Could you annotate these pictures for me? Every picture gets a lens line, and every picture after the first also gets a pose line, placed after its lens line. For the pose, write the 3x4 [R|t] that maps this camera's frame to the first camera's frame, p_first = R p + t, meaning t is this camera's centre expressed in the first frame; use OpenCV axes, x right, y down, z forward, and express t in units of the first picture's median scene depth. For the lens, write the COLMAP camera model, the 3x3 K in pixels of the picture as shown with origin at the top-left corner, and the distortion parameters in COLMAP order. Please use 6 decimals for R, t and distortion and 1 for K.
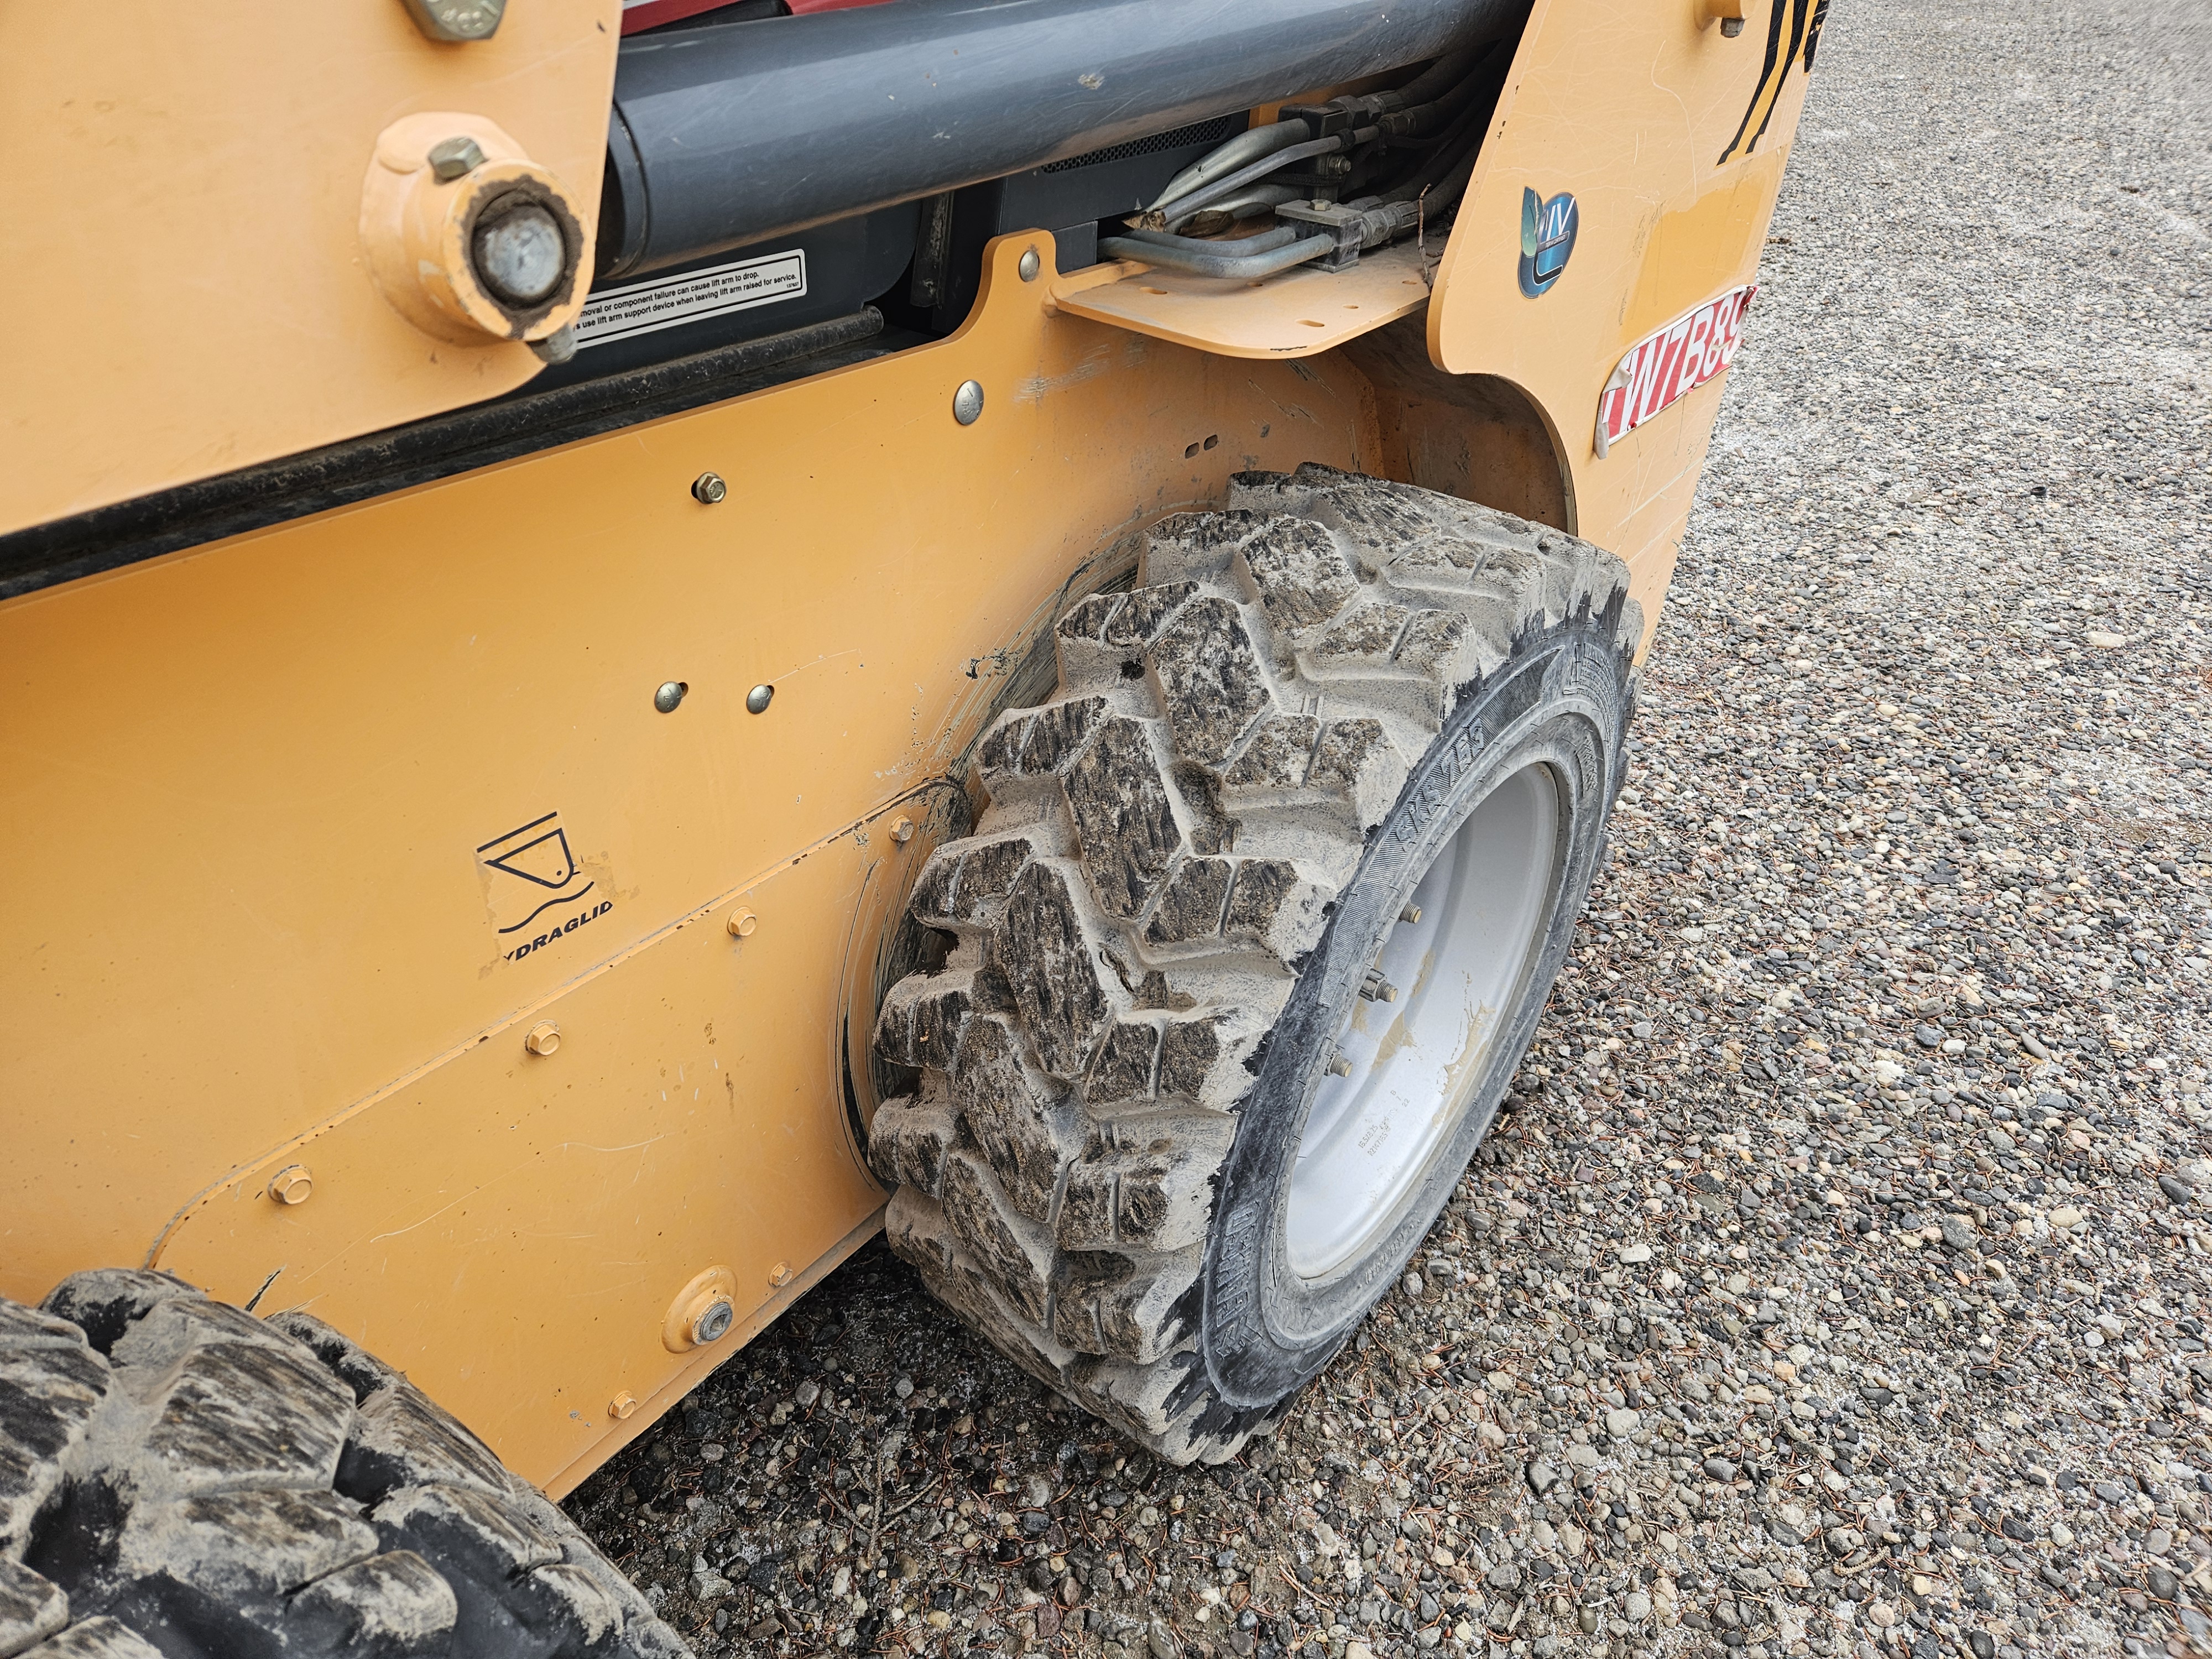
lens RADIAL K [[1465.9, 0, 1103.6], [0, 1465.9, 827.3], [0, 0, 1]] dist [0.085636, -0.073206]
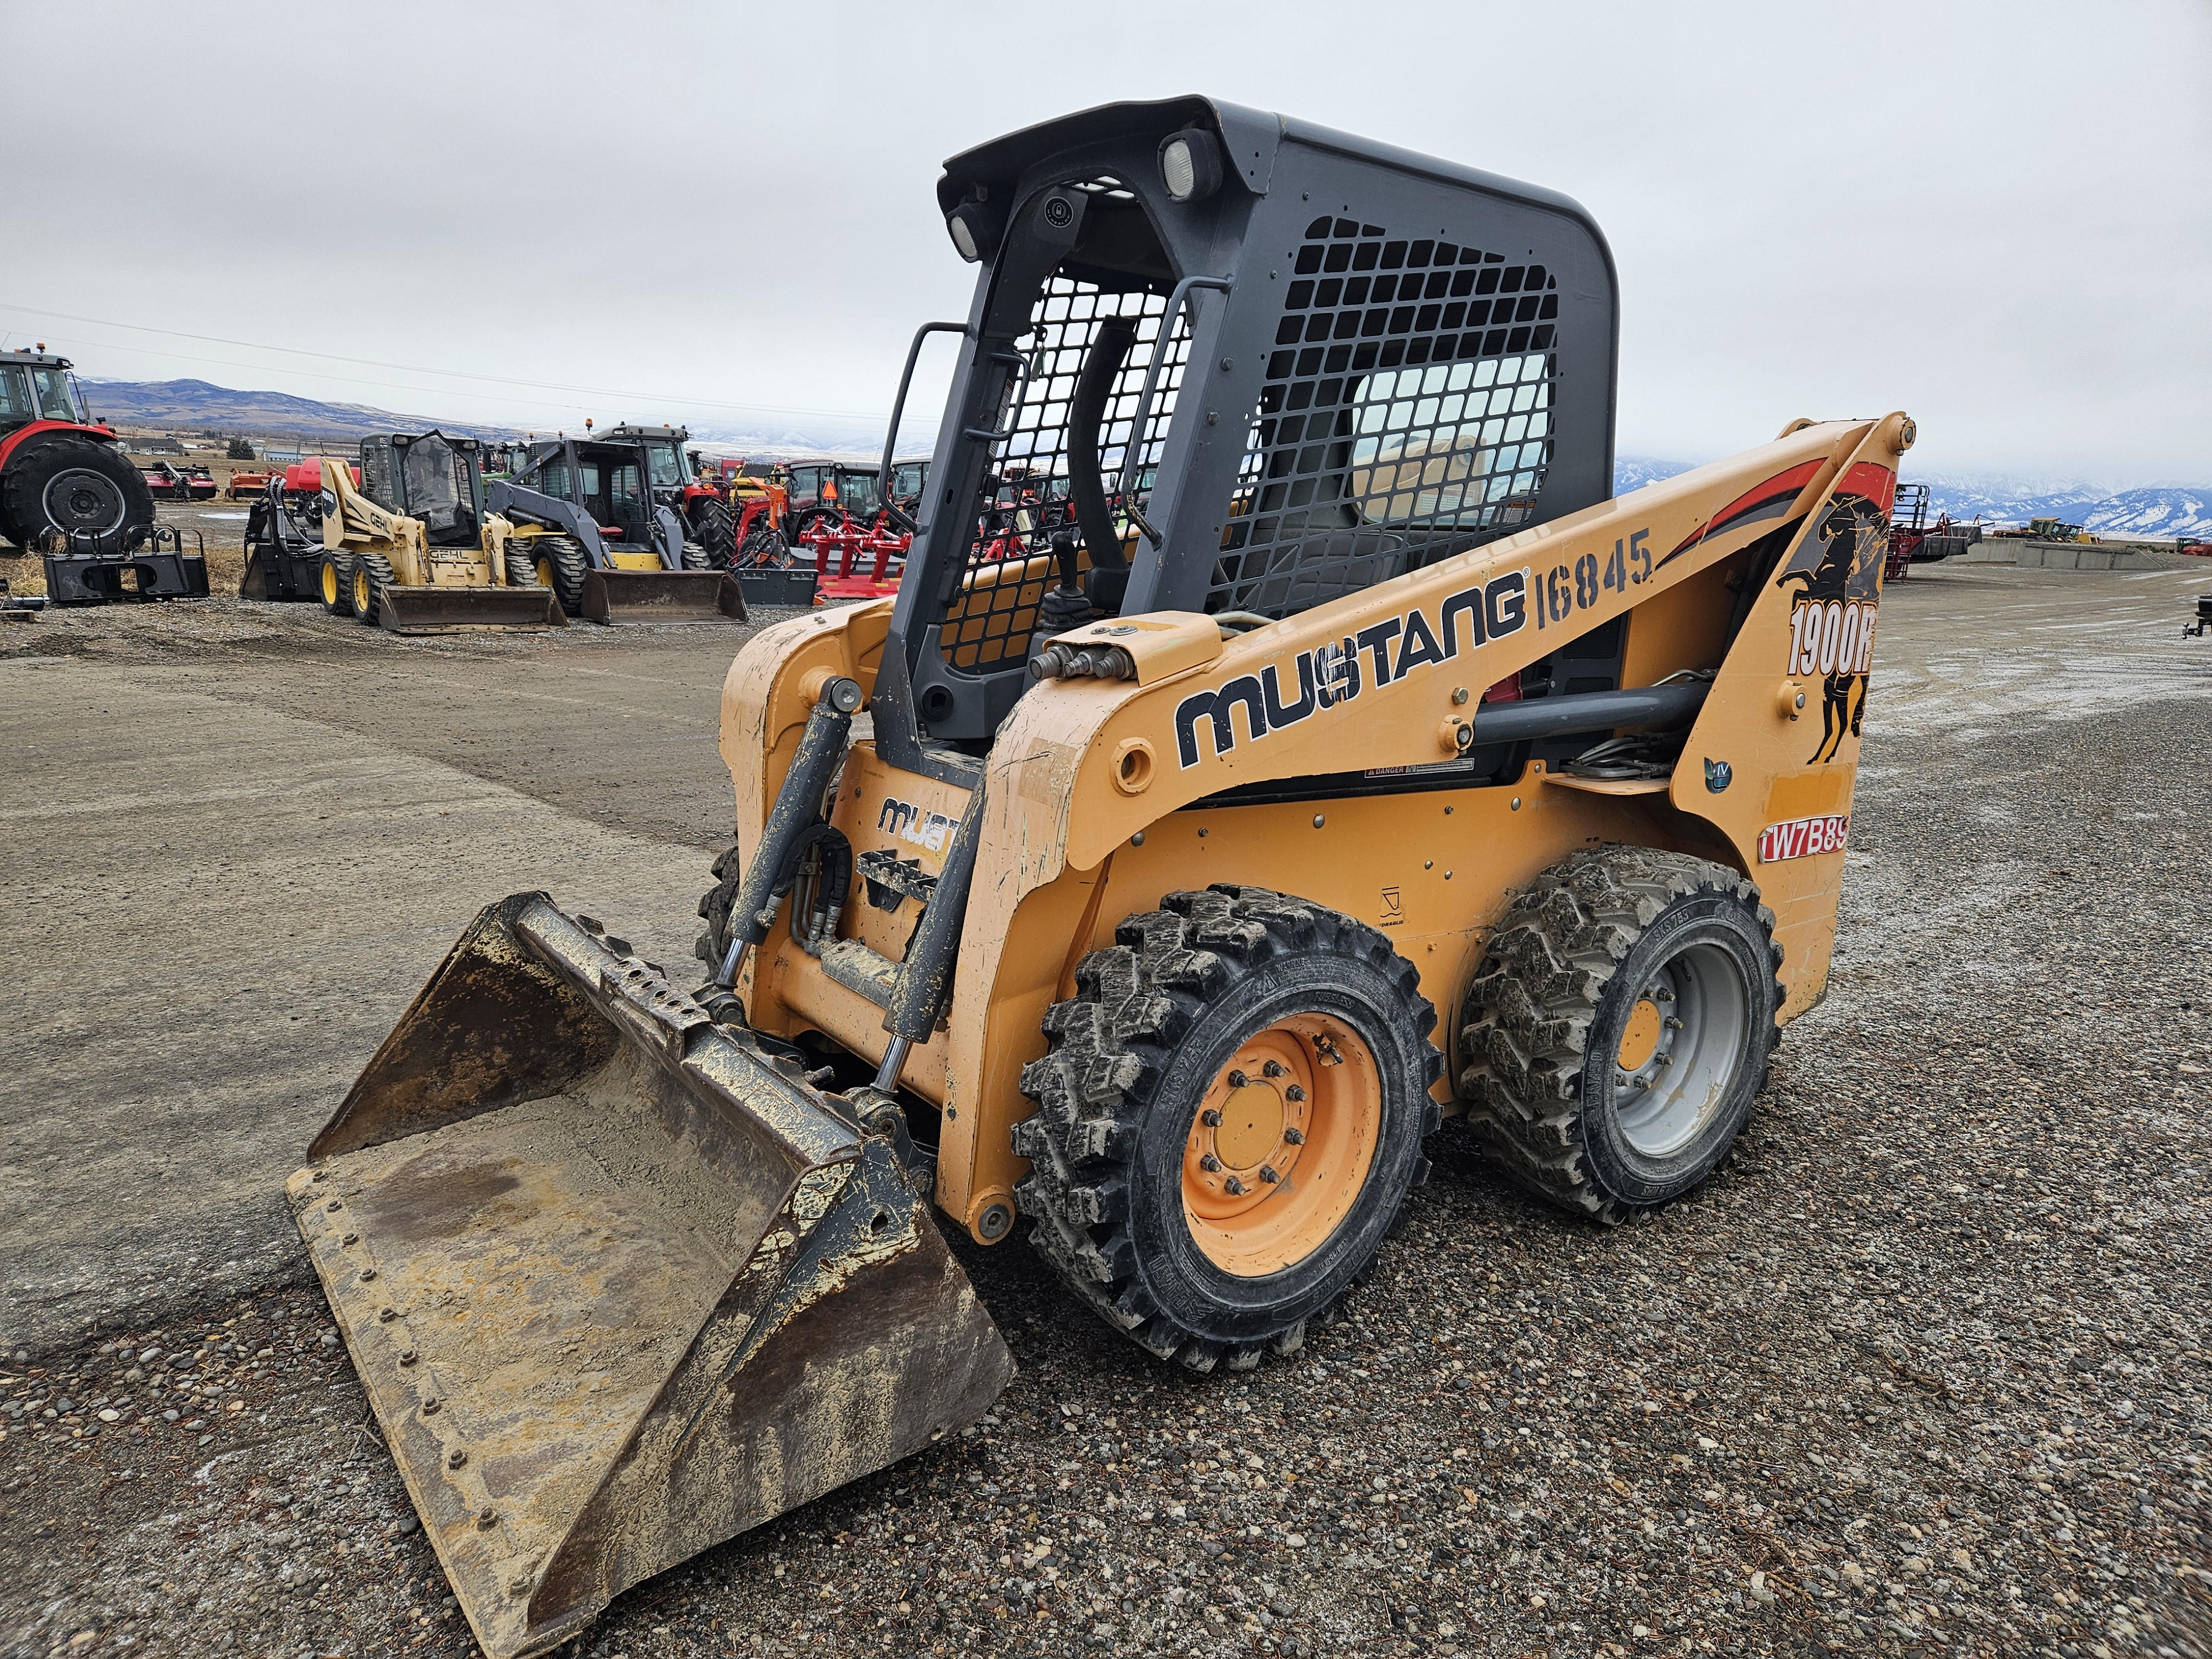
lens RADIAL K [[1464.3, 0, 1069.2], [0, 1464.3, 808.2], [0, 0, 1]] dist [0.070389, -0.051826]
pose [[0.953952, 0.057667, -0.294364, -0.073123], [-0.174513, 0.904868, -0.388278, 1.159782], [0.243970, 0.421769, 0.873264, -2.089280]]
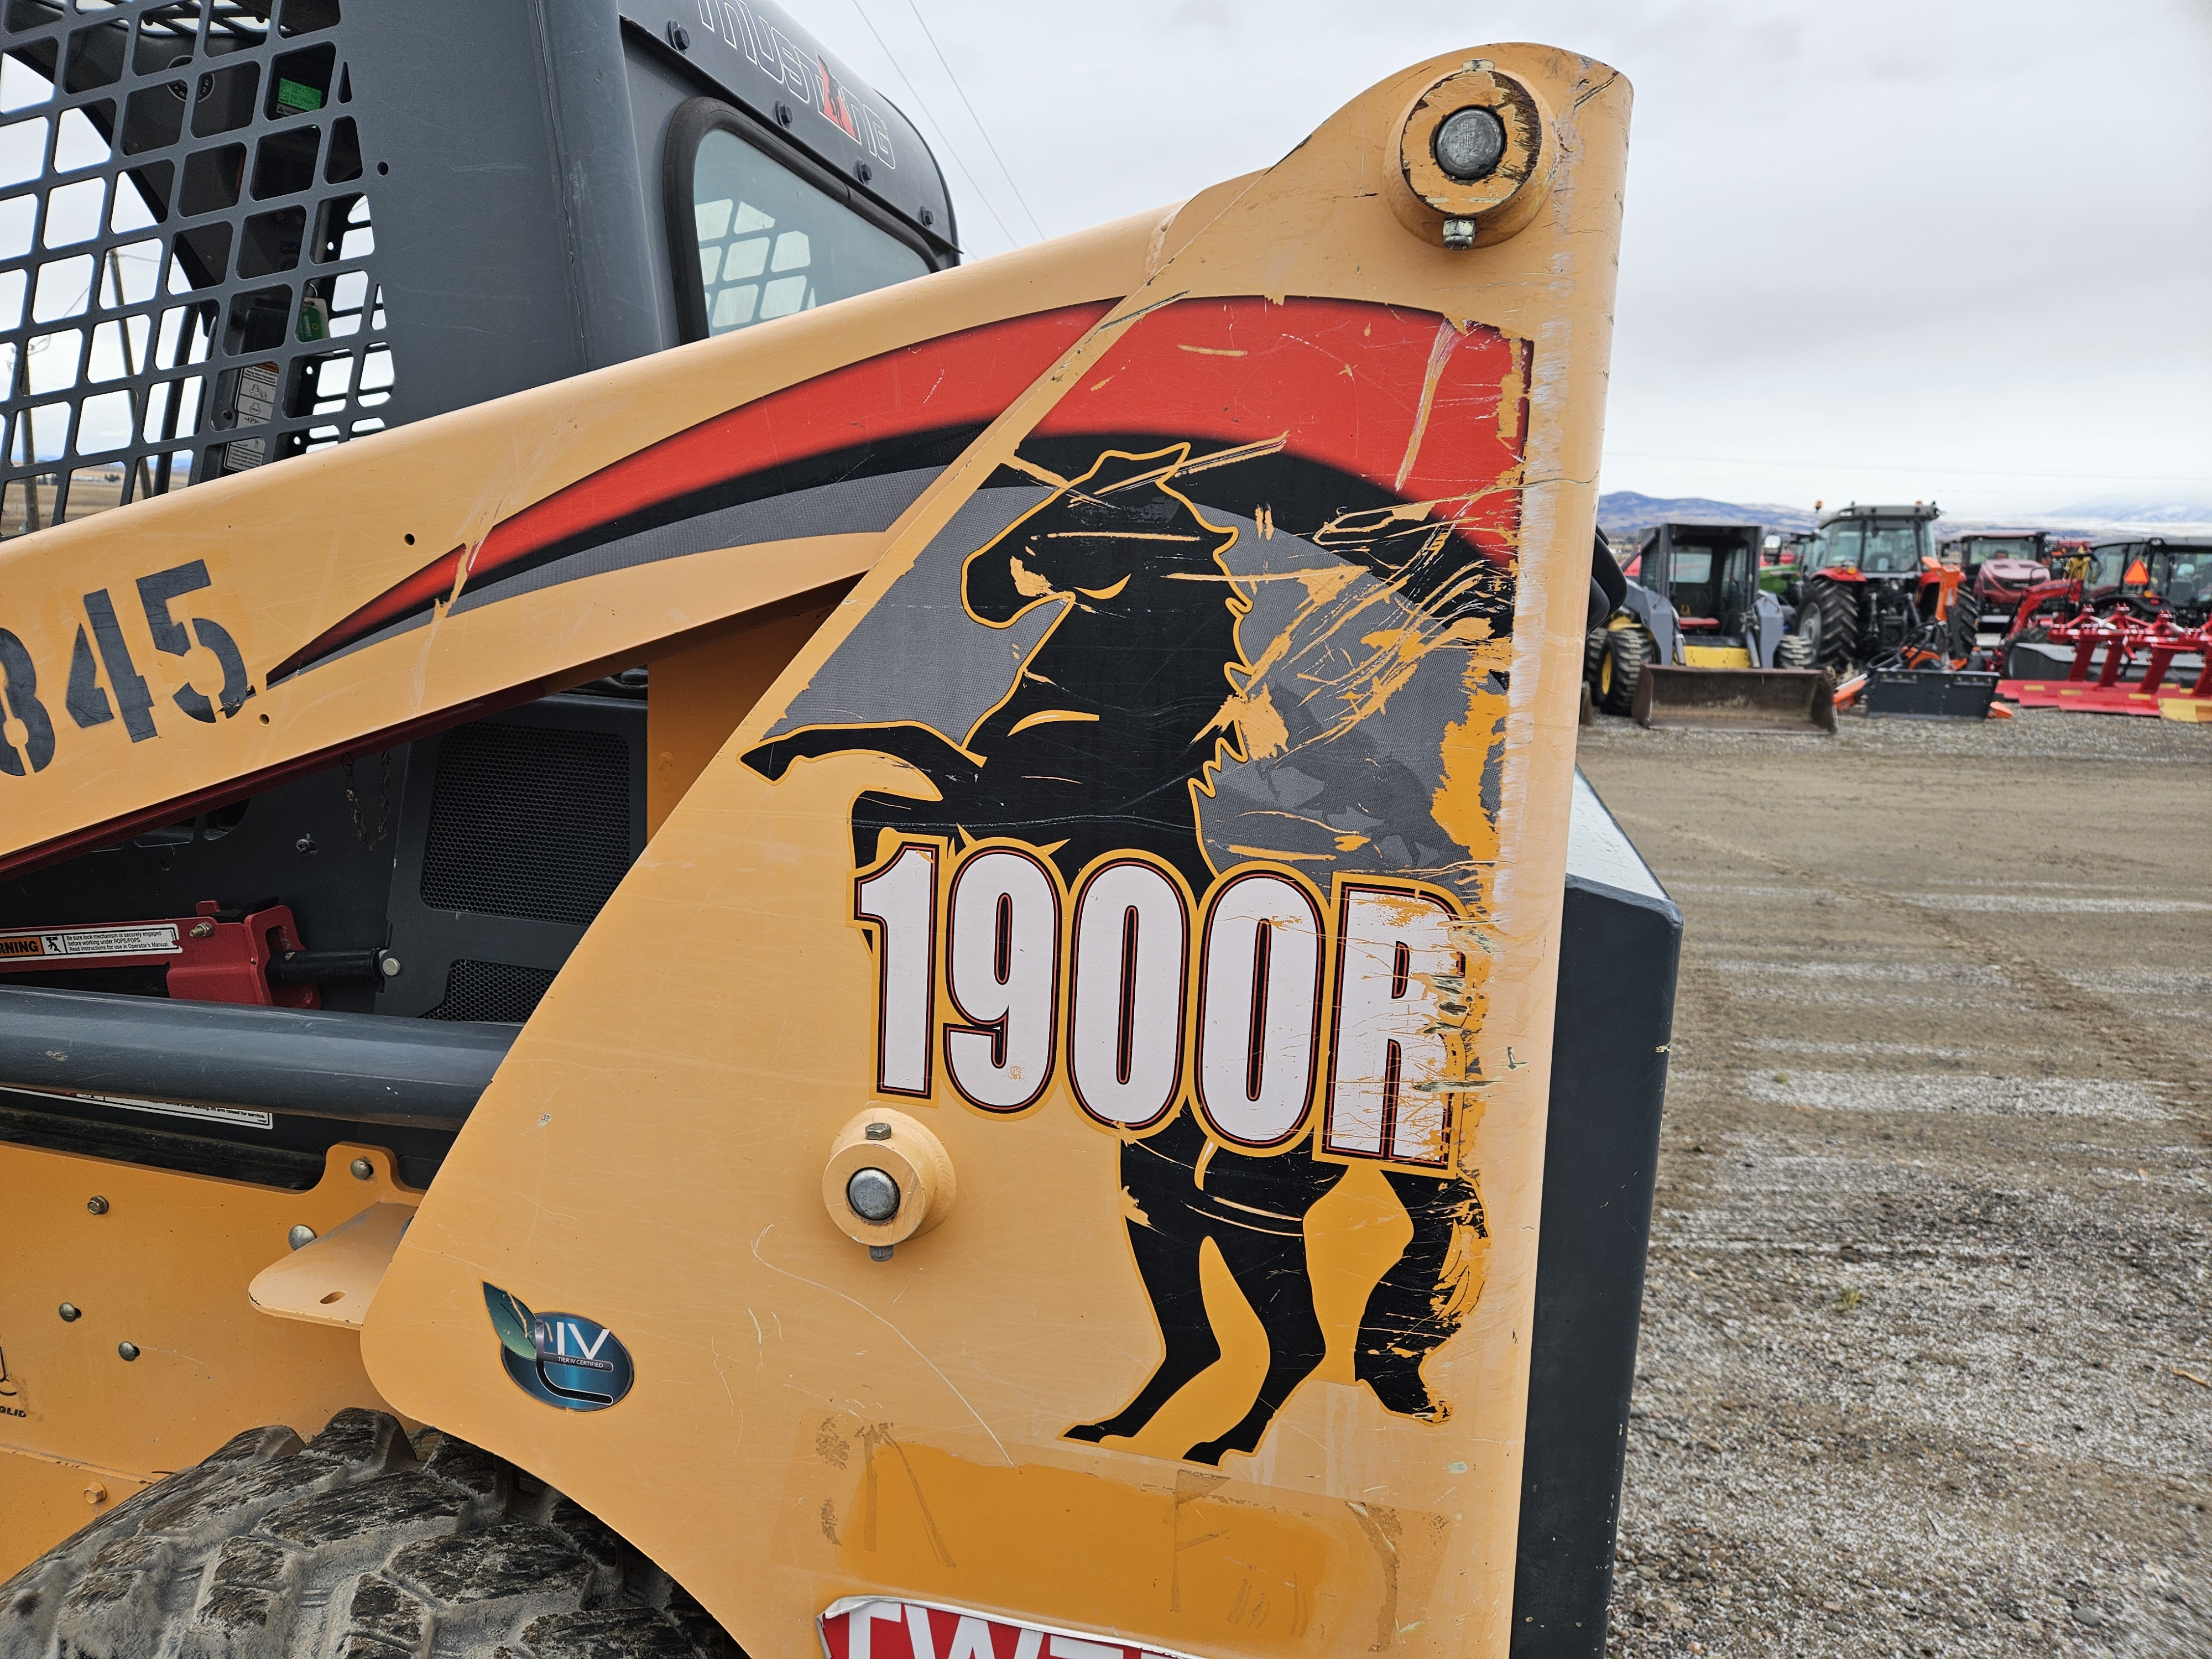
lens RADIAL K [[1465.9, 0, 1103.6], [0, 1465.9, 827.3], [0, 0, 1]] dist [0.085636, -0.073206]
pose [[0.406973, 0.135111, -0.903393, 1.351125], [-0.536844, 0.835546, -0.116881, -0.810486], [0.739034, 0.532548, 0.412578, 0.748302]]
